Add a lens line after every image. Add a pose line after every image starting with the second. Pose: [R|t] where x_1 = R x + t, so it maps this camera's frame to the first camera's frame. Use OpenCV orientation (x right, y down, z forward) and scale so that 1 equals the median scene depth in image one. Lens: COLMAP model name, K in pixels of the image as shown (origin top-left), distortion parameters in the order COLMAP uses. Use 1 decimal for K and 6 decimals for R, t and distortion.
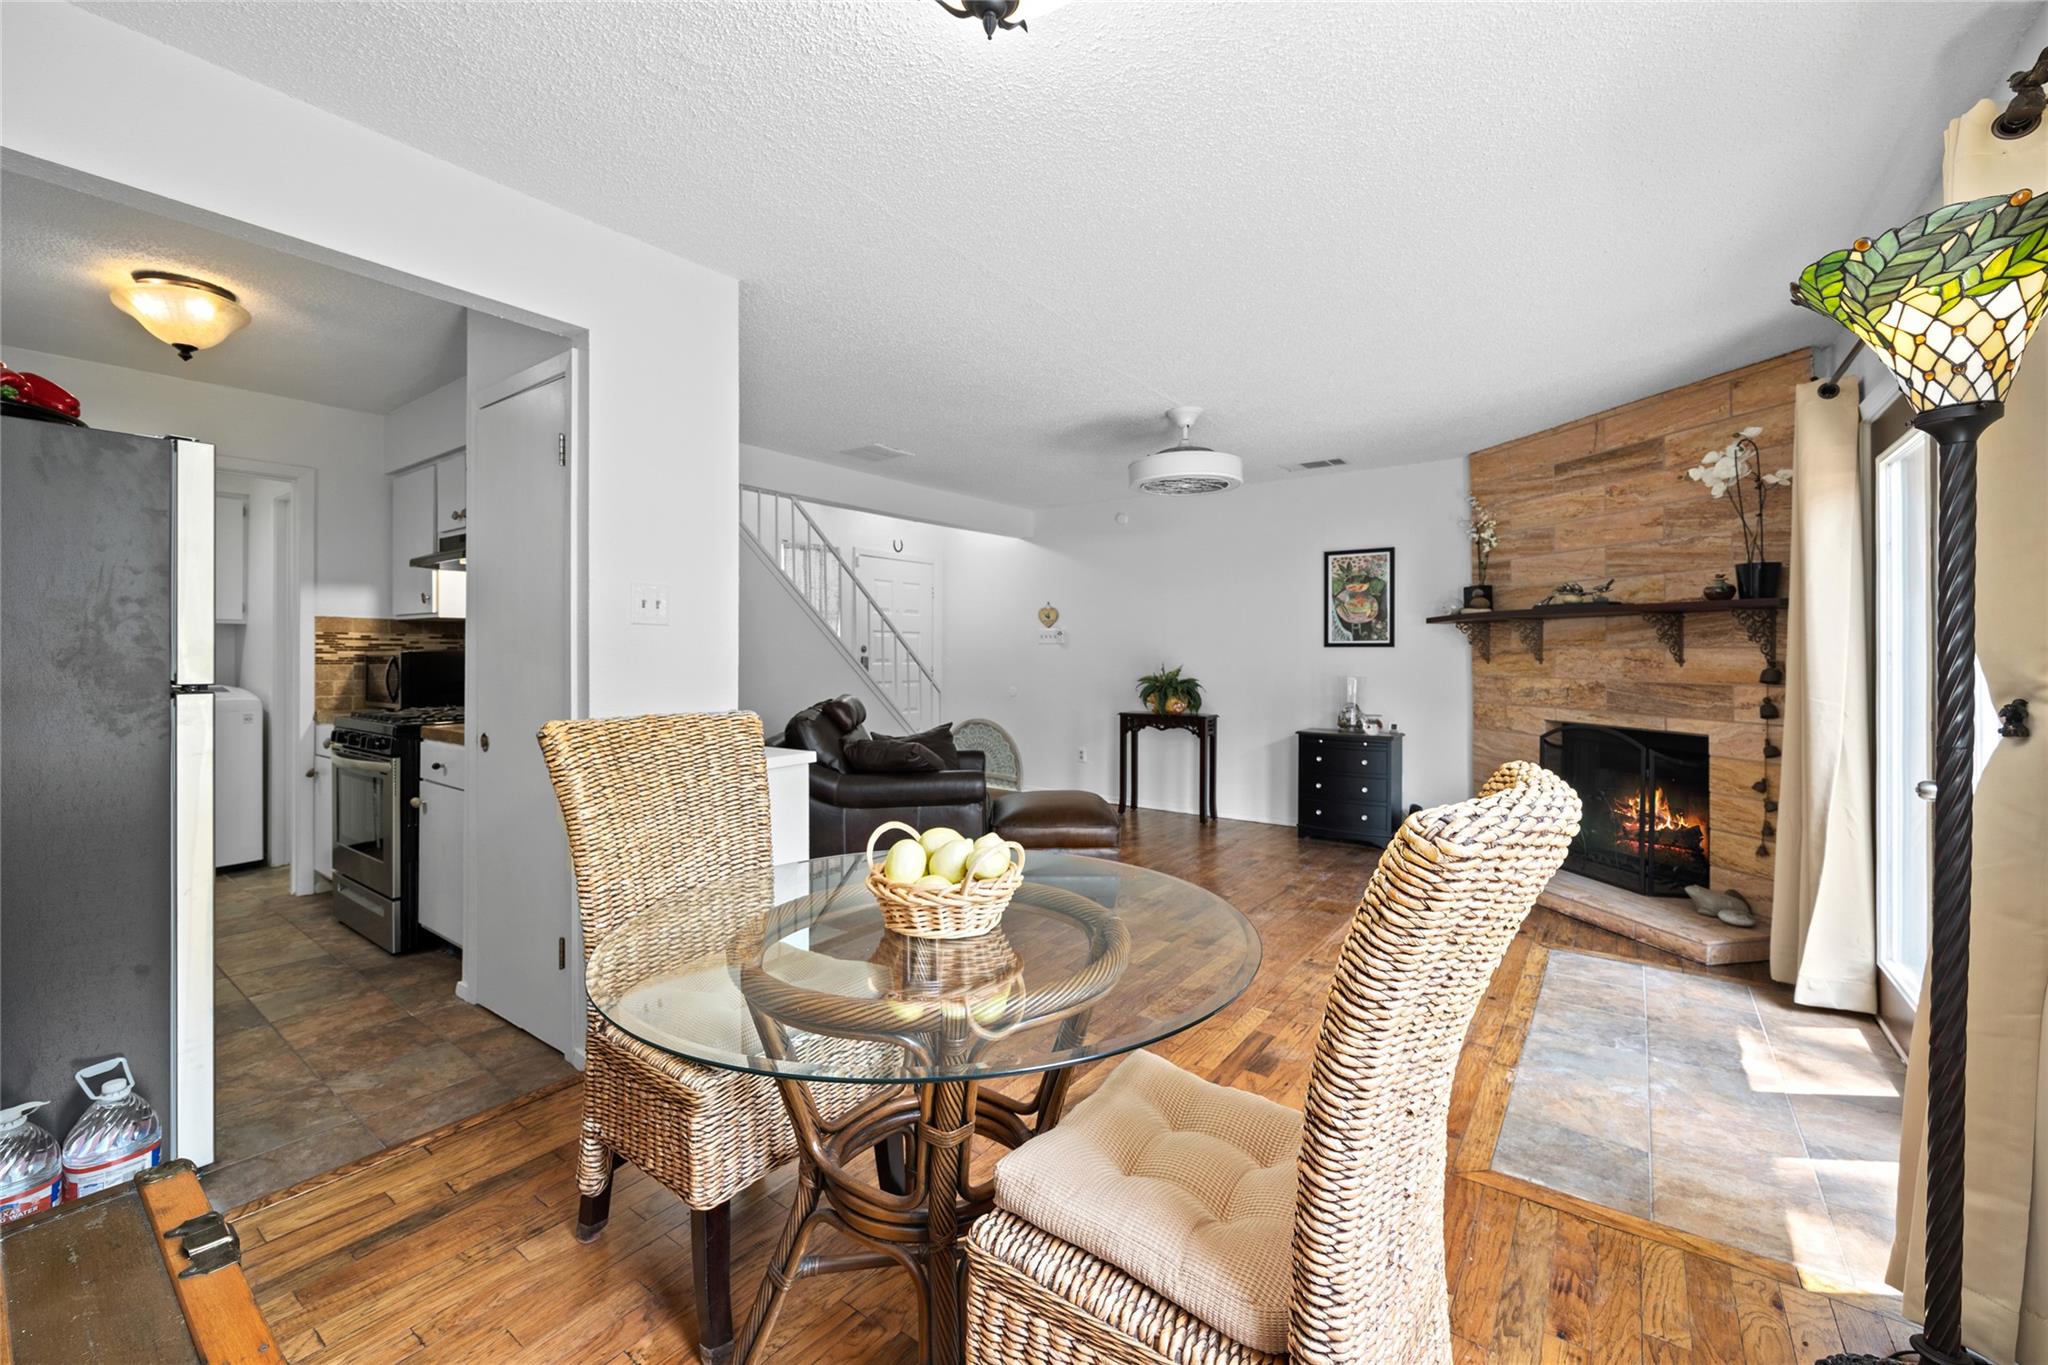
lens RADIAL K [[836.6, 0, 1020.2], [0, 836.6, 657.0], [0, 0, 1]] dist [-0.000213, -0.000192]
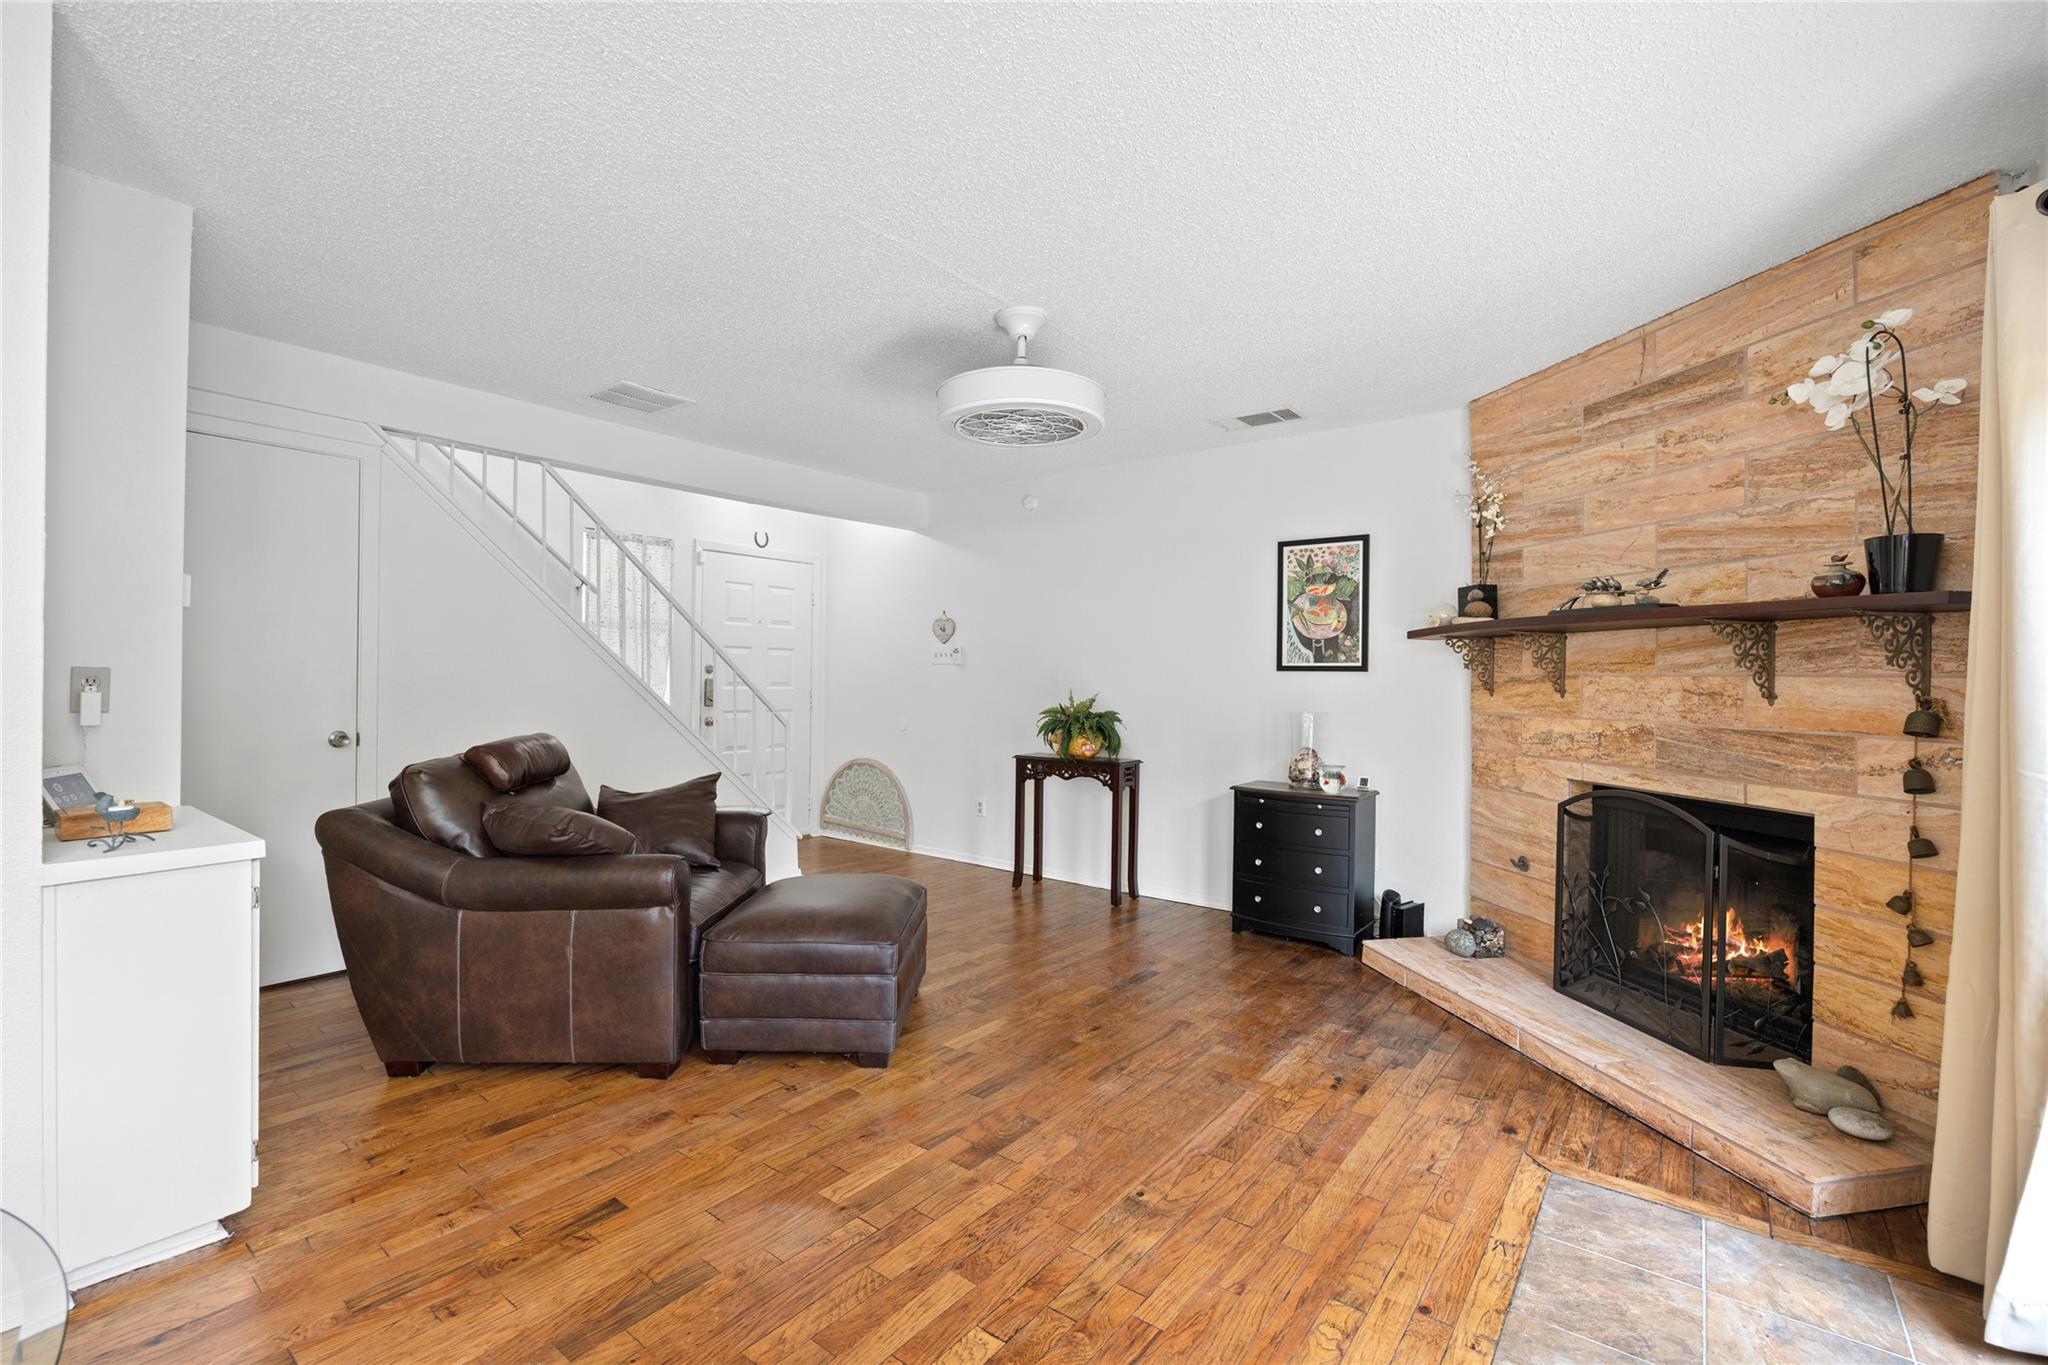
lens RADIAL K [[886.9, 0, 1024.0], [0, 886.9, 682.5], [0, 0, 1]] dist [-0.013967, 0.000511]
pose [[0.999688, 0.008514, -0.023465, 0.221146], [-0.008462, 0.999962, 0.002289, -0.002311], [0.023483, -0.002089, 0.999722, 0.297145]]
